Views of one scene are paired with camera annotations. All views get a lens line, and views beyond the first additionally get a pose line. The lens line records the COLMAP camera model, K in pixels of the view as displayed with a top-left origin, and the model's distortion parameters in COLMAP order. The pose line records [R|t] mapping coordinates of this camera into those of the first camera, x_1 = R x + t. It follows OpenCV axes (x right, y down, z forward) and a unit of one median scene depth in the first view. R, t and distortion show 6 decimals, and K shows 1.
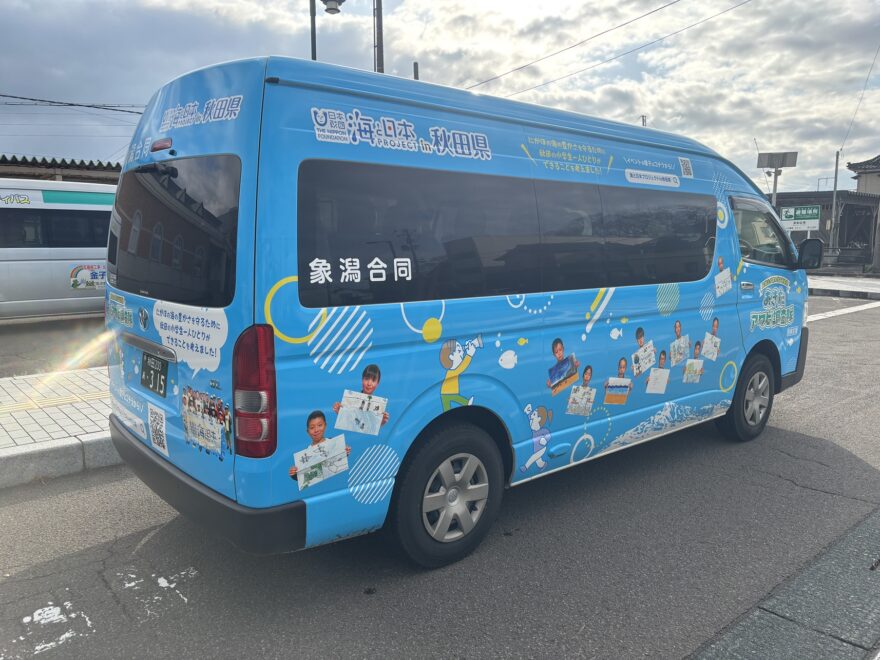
lens RADIAL K [[667.4, 0, 438.6], [0, 667.4, 332.2], [0, 0, 1]] dist [0.131152, -0.328817]
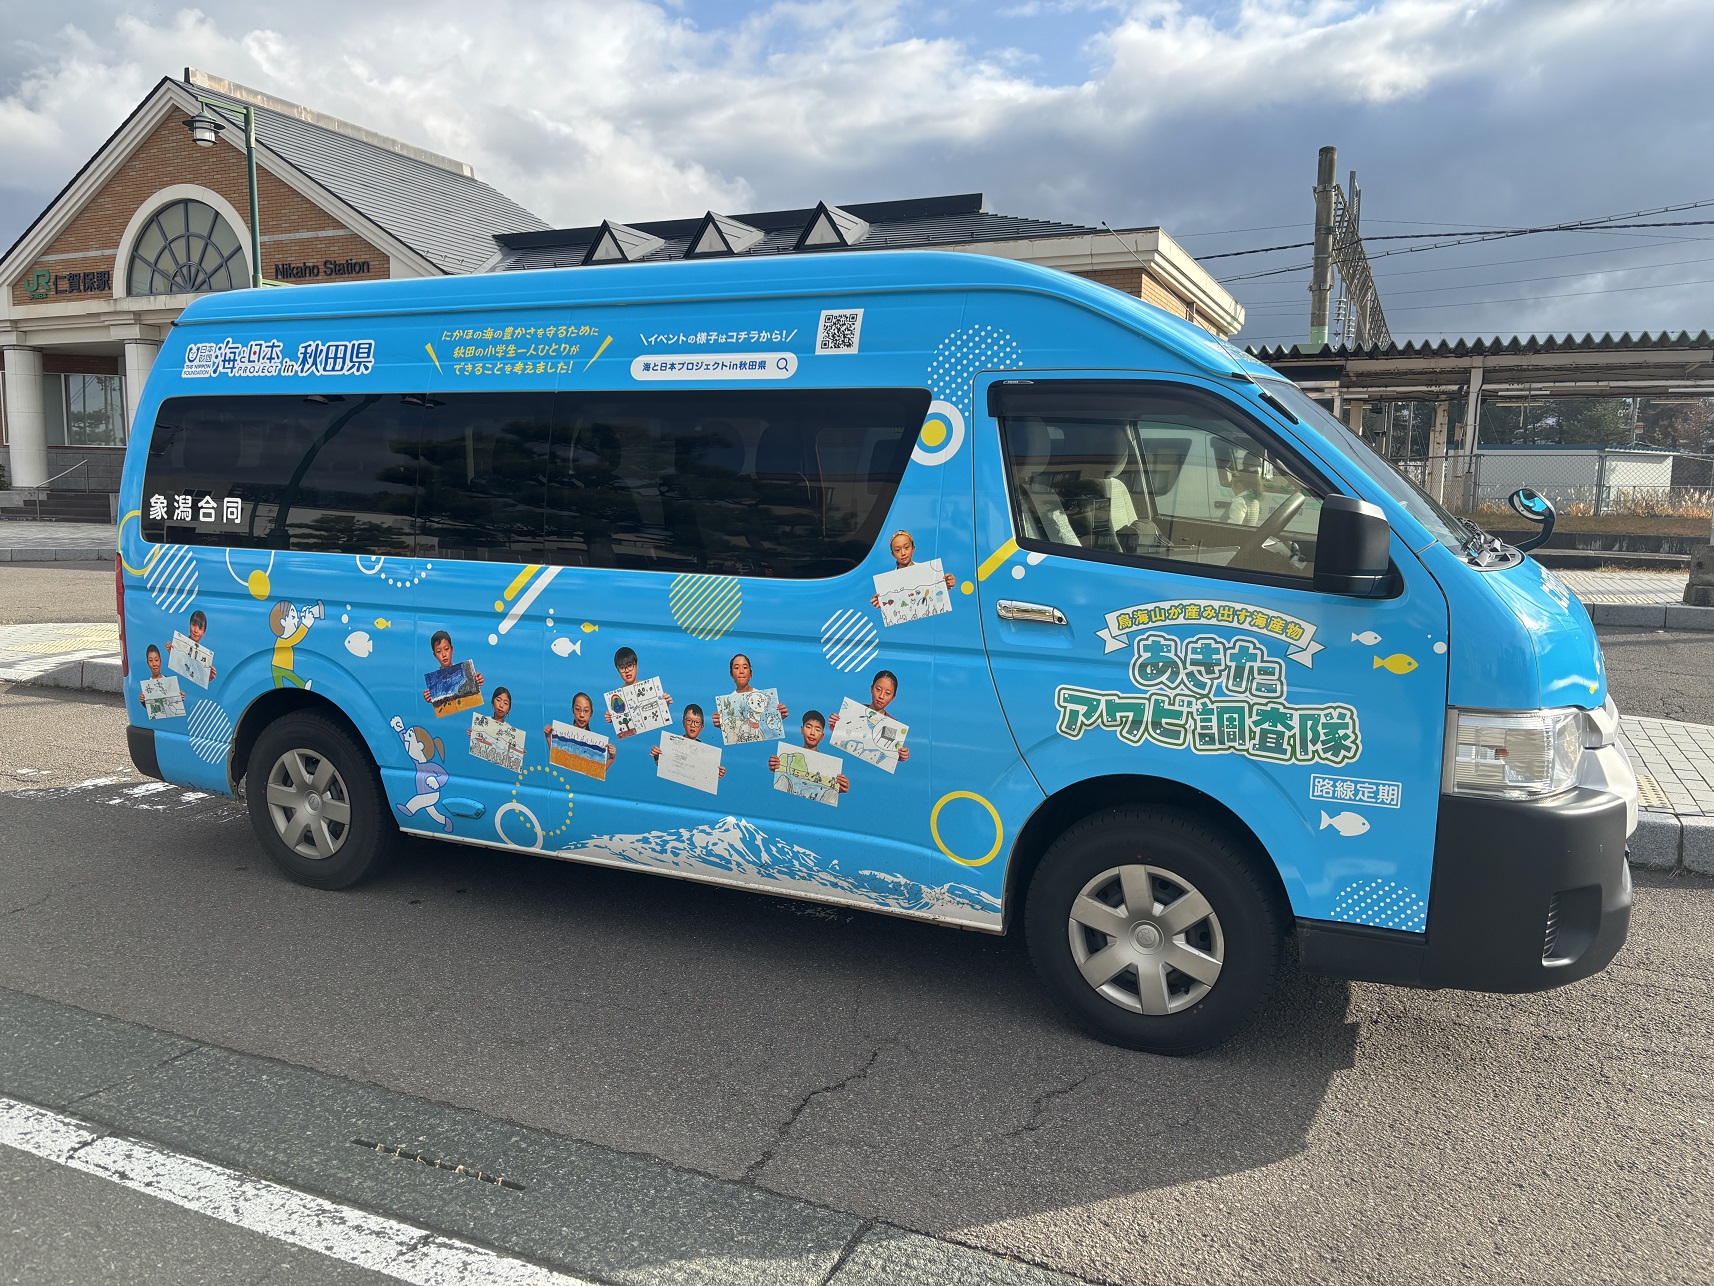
lens RADIAL K [[1299.9, 0, 854.3], [0, 1299.9, 647.2], [0, 0, 1]] dist [0.131152, -0.328817]
pose [[0.412955, 0.121655, -0.902590, 1.449166], [-0.137701, 0.987986, 0.070164, -0.116243], [0.900281, 0.095313, 0.424746, 0.786357]]
